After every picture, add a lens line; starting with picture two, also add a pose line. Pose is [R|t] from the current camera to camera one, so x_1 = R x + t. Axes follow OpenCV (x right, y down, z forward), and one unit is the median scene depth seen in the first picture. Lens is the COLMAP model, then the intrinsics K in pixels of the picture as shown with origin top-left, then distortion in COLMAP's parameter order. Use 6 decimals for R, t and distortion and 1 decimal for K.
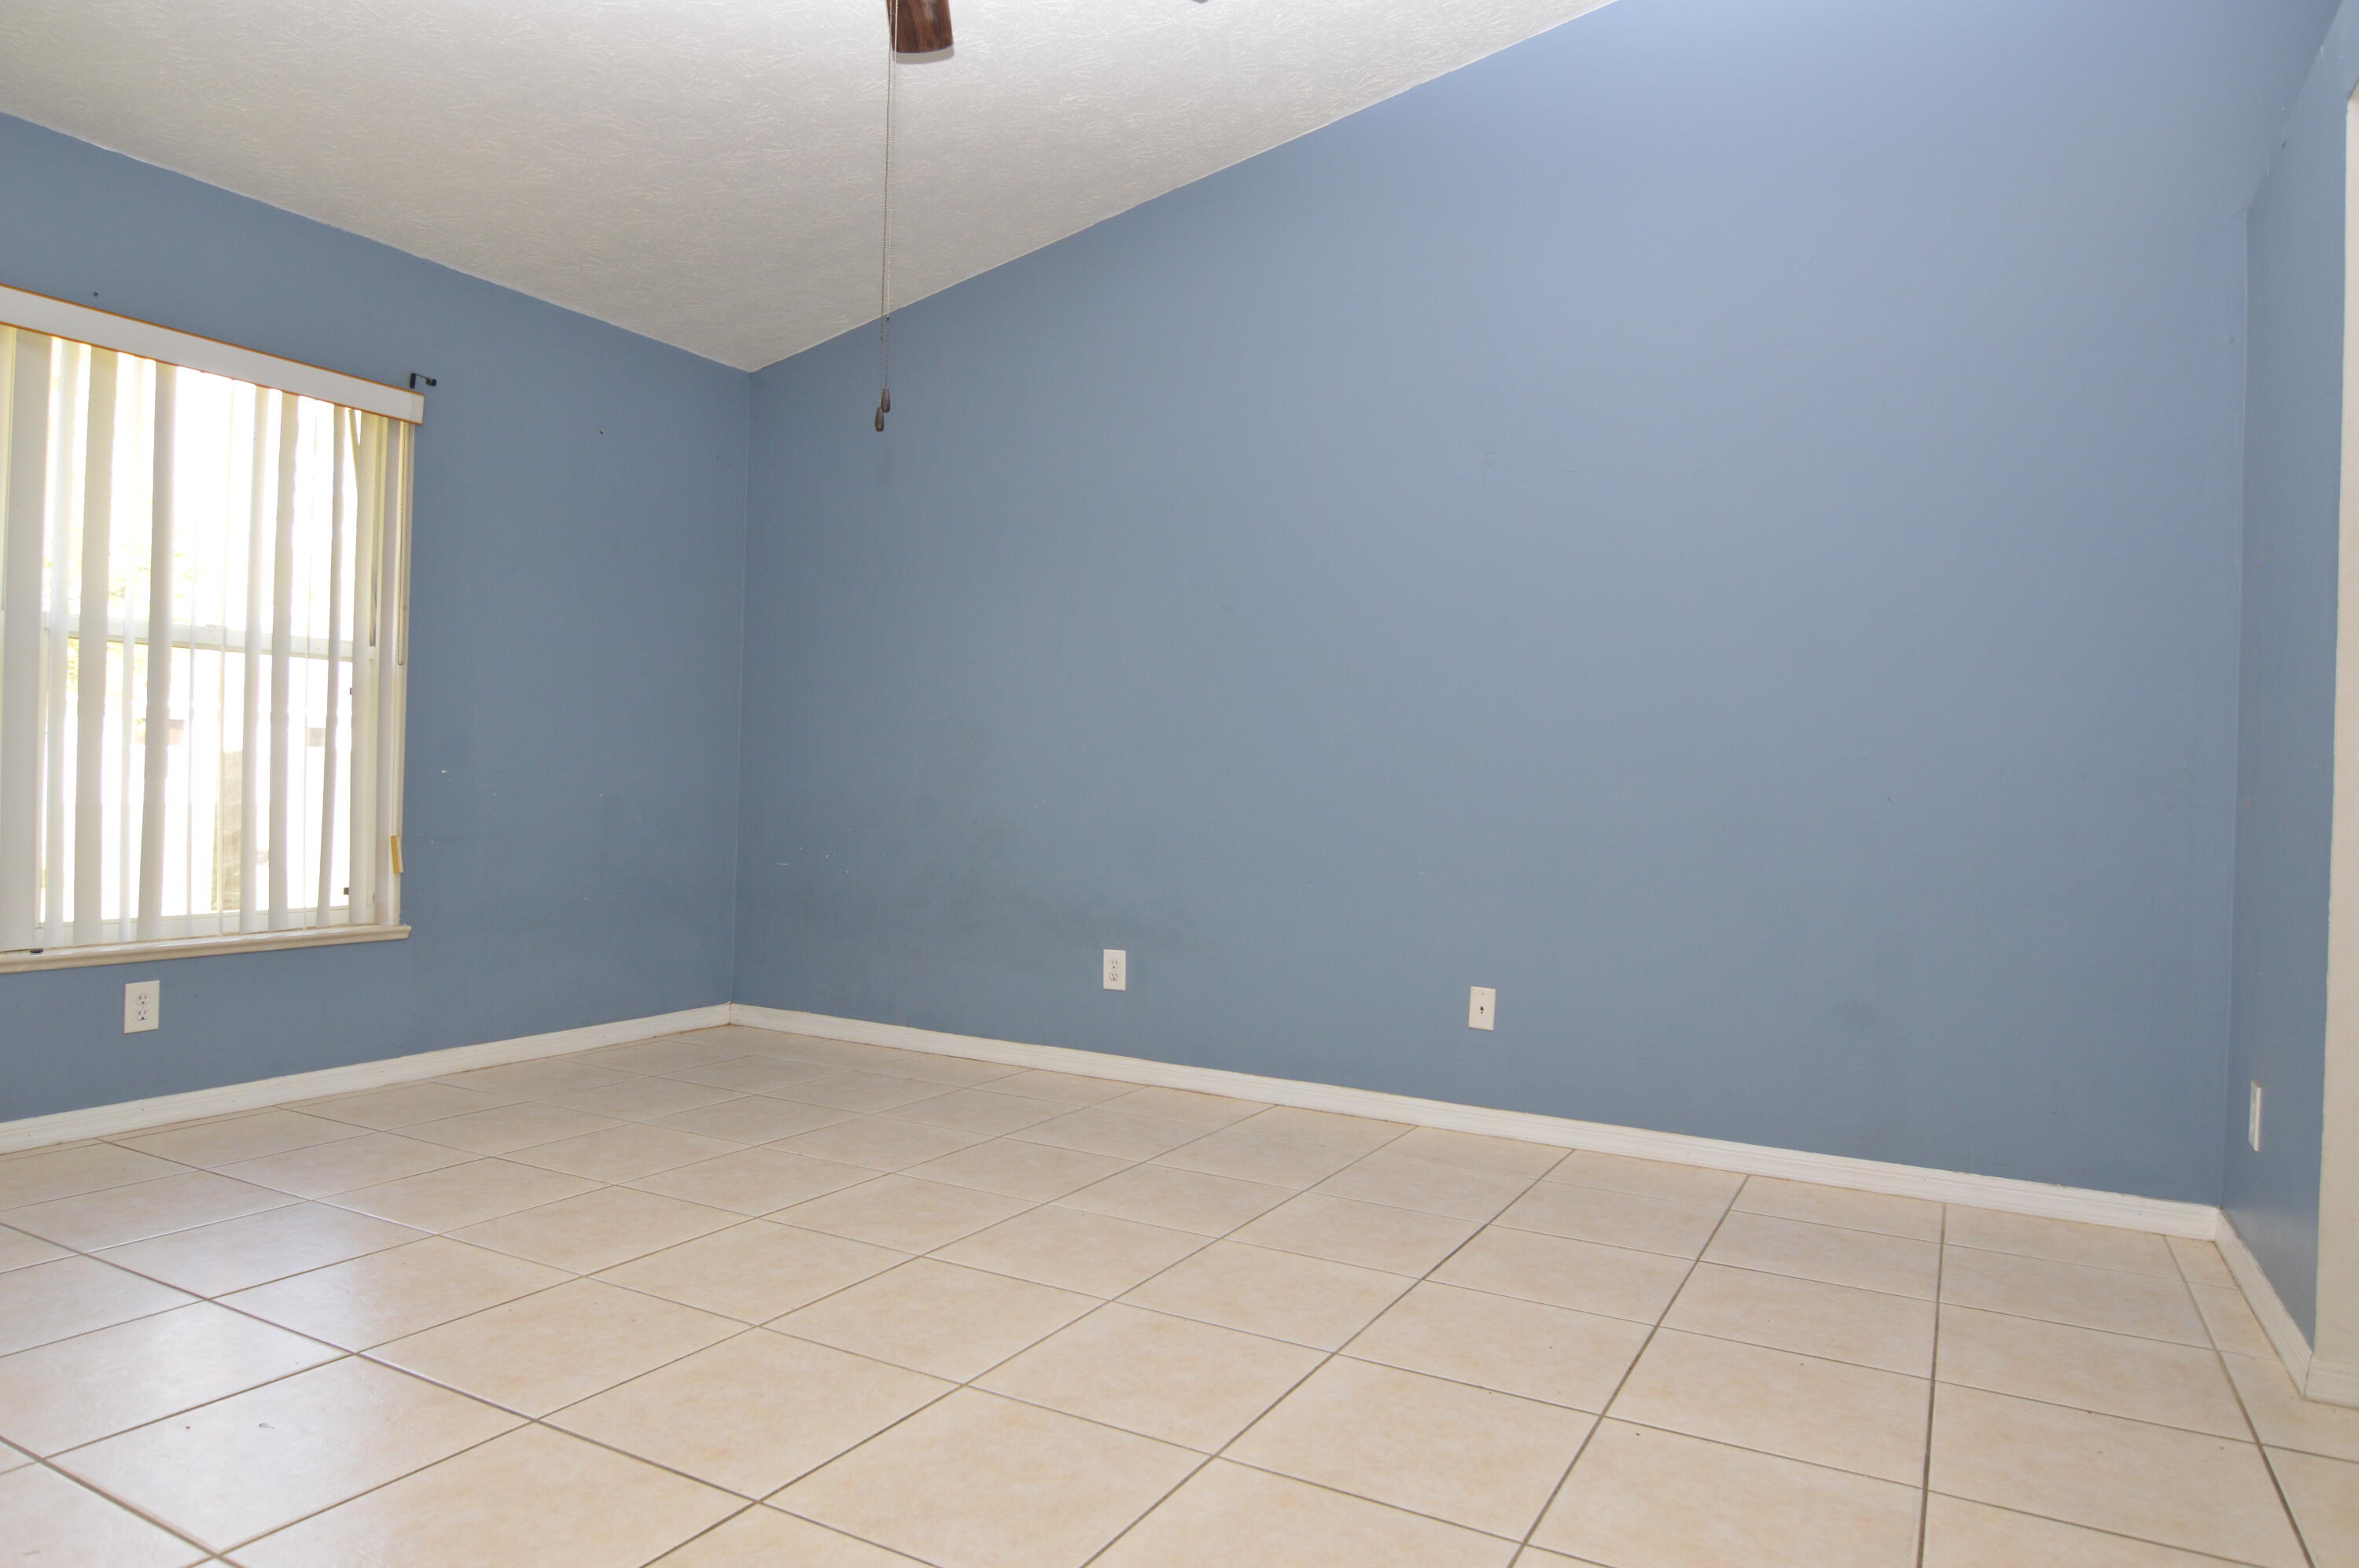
lens RADIAL K [[1418.0, 0, 1179.0], [0, 1418.0, 787.4], [0, 0, 1]] dist [0.006896, 0.000390]
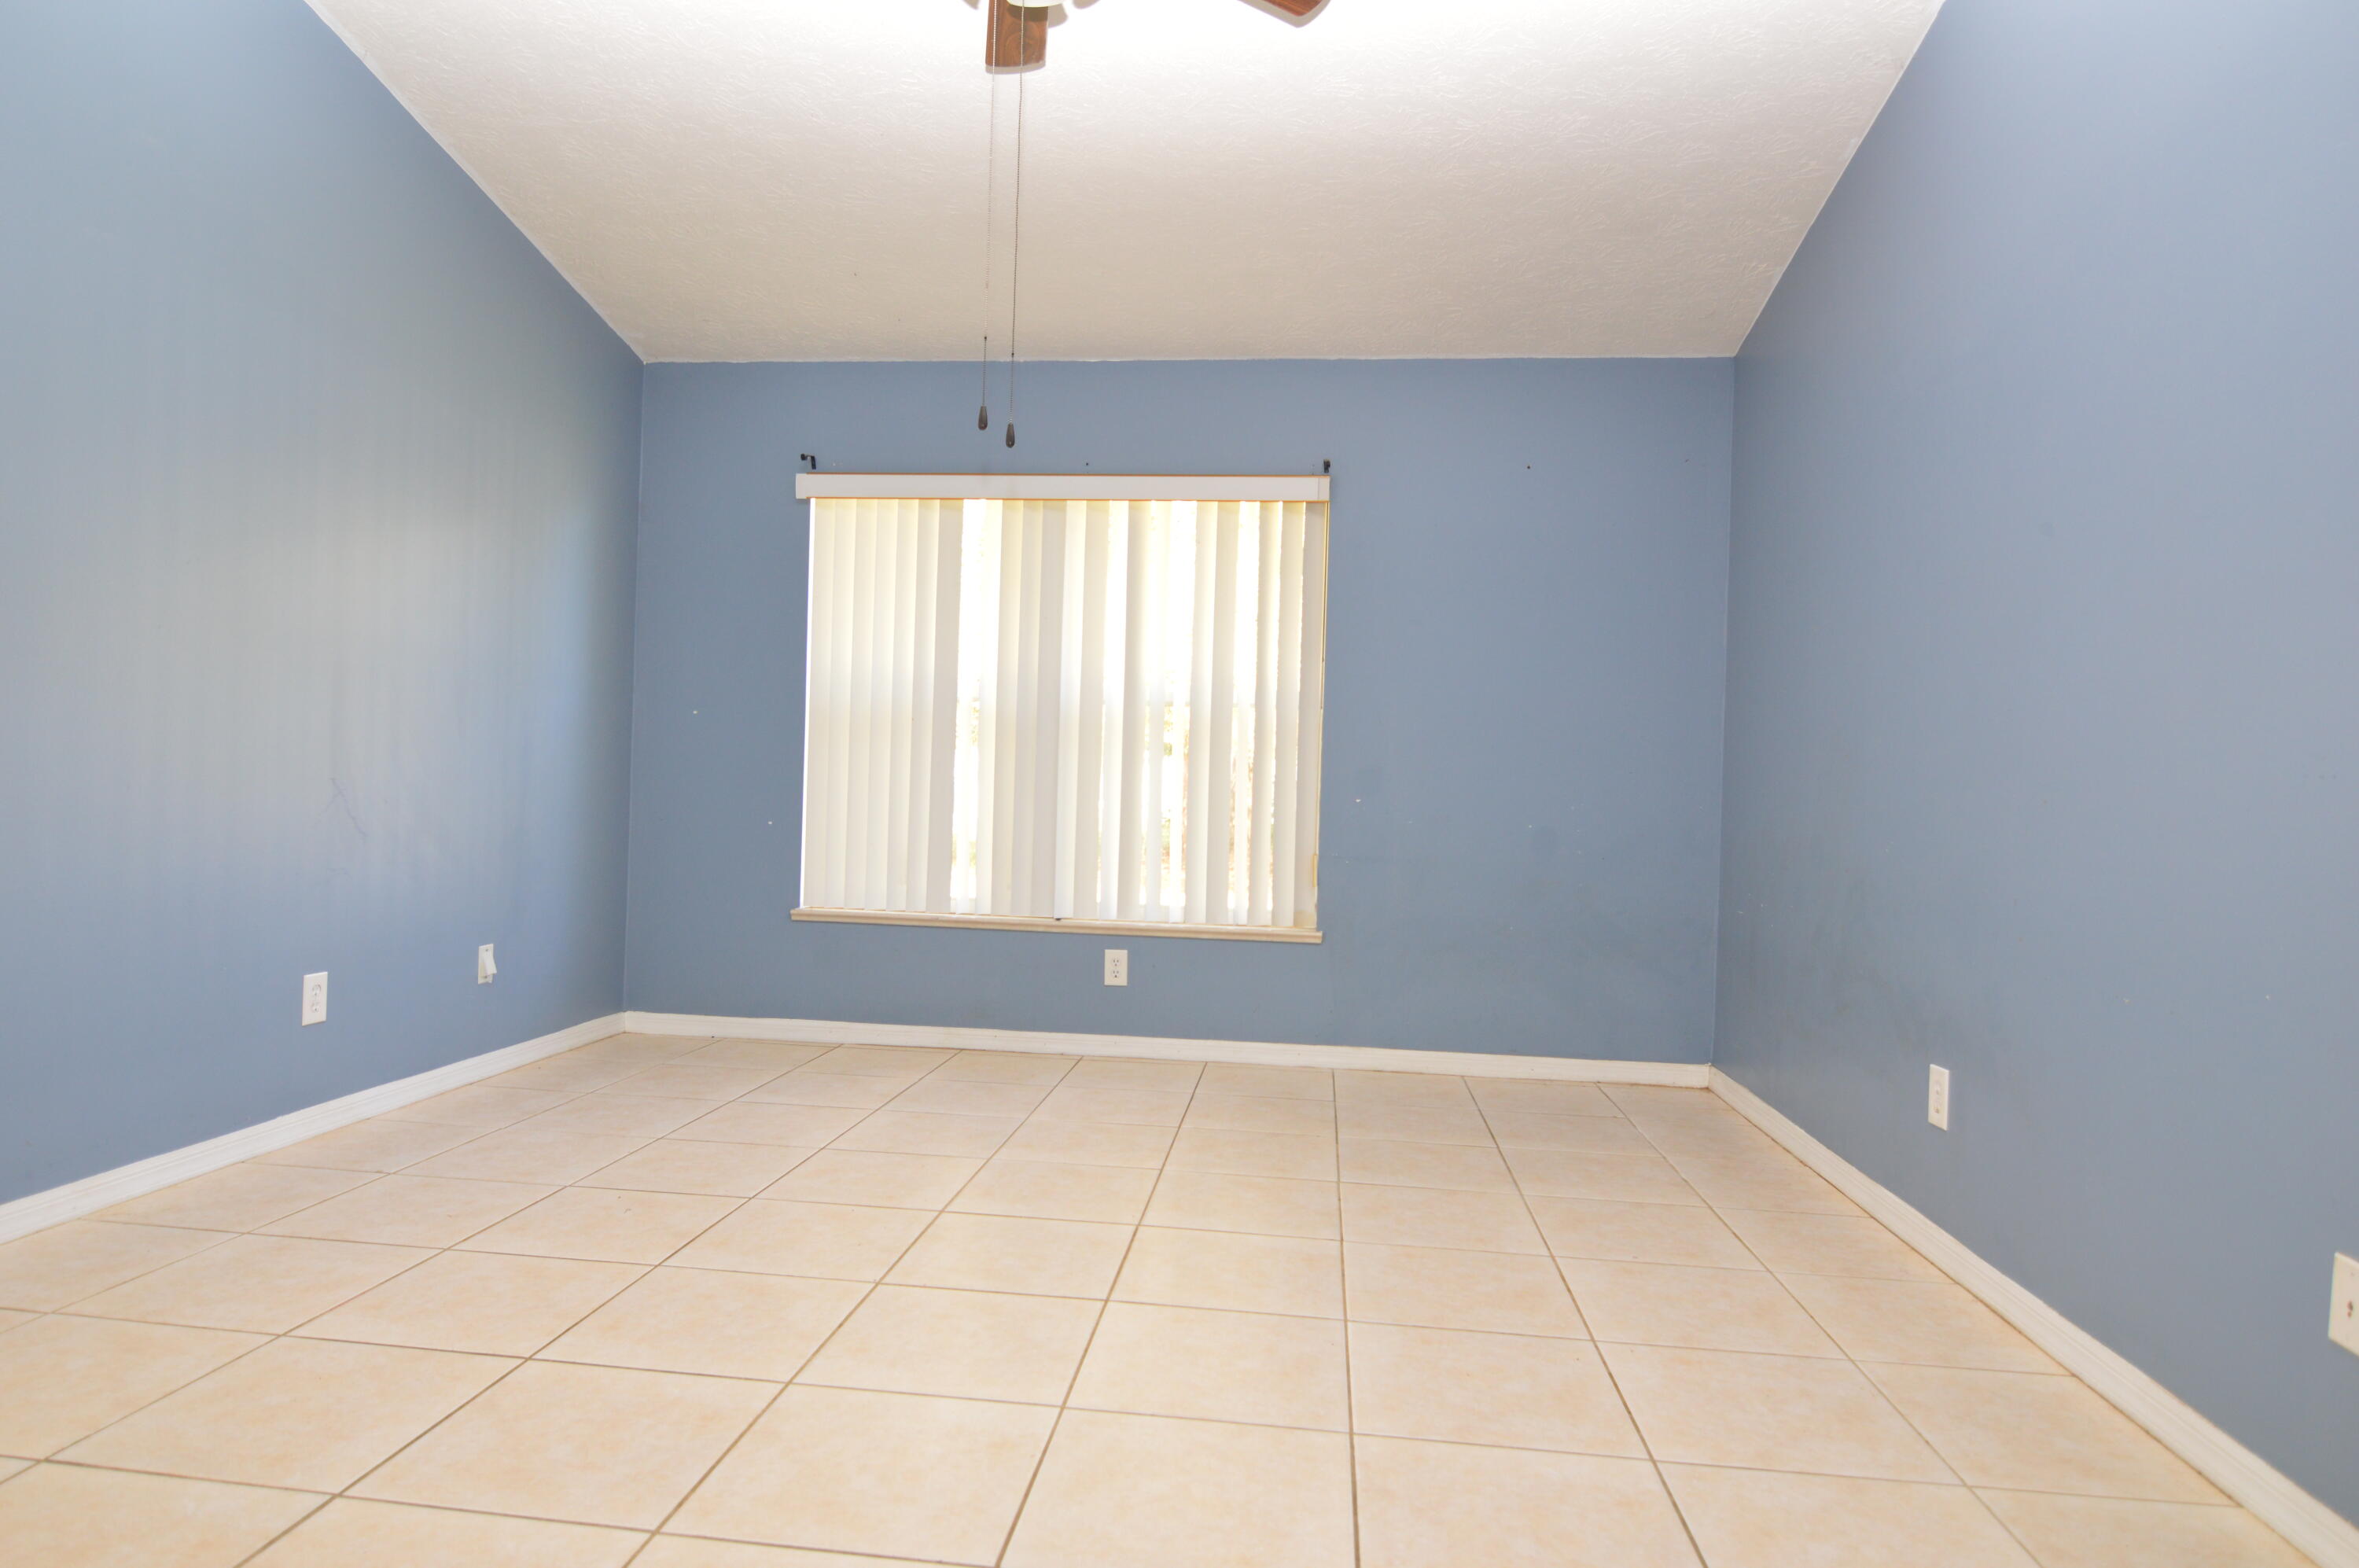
lens RADIAL K [[1371.4, 0, 1172.9], [0, 1371.4, 787.5], [0, 0, 1]] dist [-0.006045, -0.002927]
pose [[0.392394, -0.010948, -0.919732, 0.472425], [-0.023527, 0.999483, -0.021934, 0.006732], [0.919496, 0.030246, 0.391933, 0.474316]]
